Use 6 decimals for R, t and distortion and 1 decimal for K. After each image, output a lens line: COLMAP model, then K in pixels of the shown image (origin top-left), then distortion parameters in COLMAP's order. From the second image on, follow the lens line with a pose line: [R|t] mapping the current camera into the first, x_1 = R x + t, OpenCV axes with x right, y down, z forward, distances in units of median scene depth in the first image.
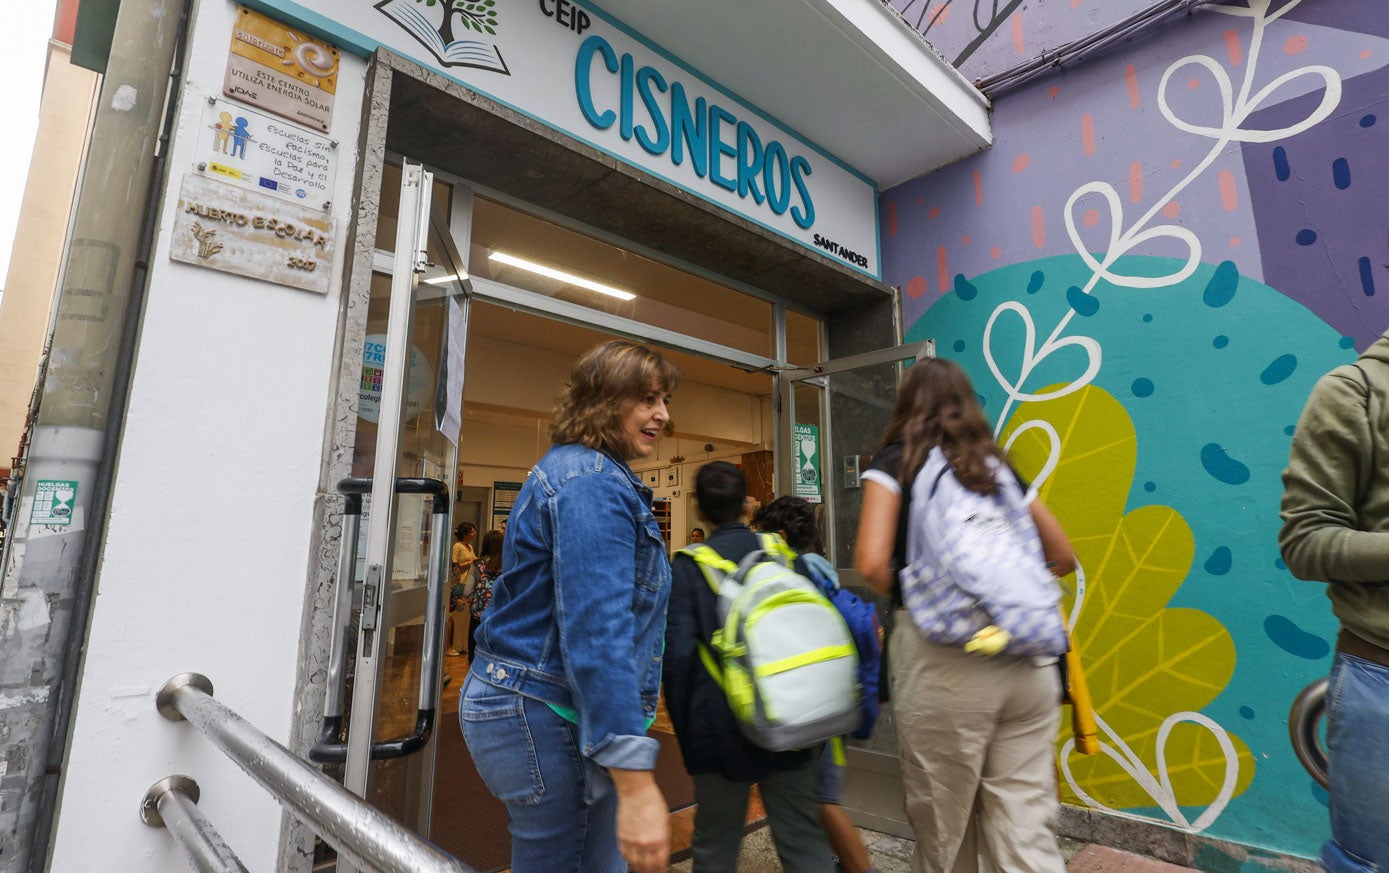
lens RADIAL K [[709.7, 0, 729.0], [0, 709.7, 406.7], [0, 0, 1]] dist [-0.011838, 0.000378]
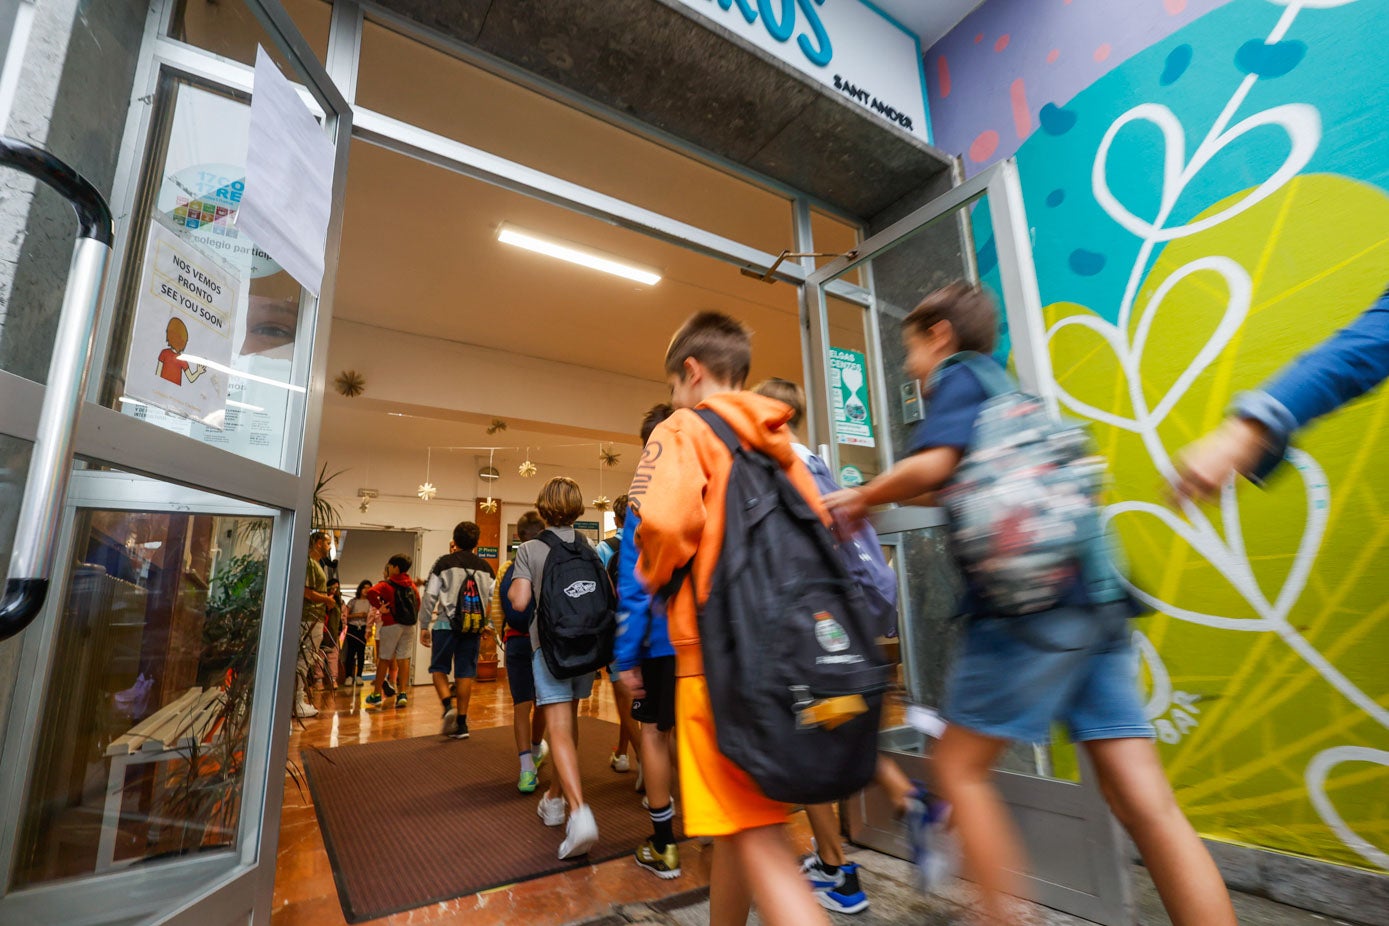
lens RADIAL K [[634.2, 0, 680.5], [0, 634.2, 461.9], [0, 0, 1]] dist [0.002818, -0.000037]
pose [[0.978760, -0.072496, -0.191762, 0.057713], [0.069608, 0.997337, -0.021765, 0.162901], [0.192830, 0.007955, 0.981200, 0.295947]]
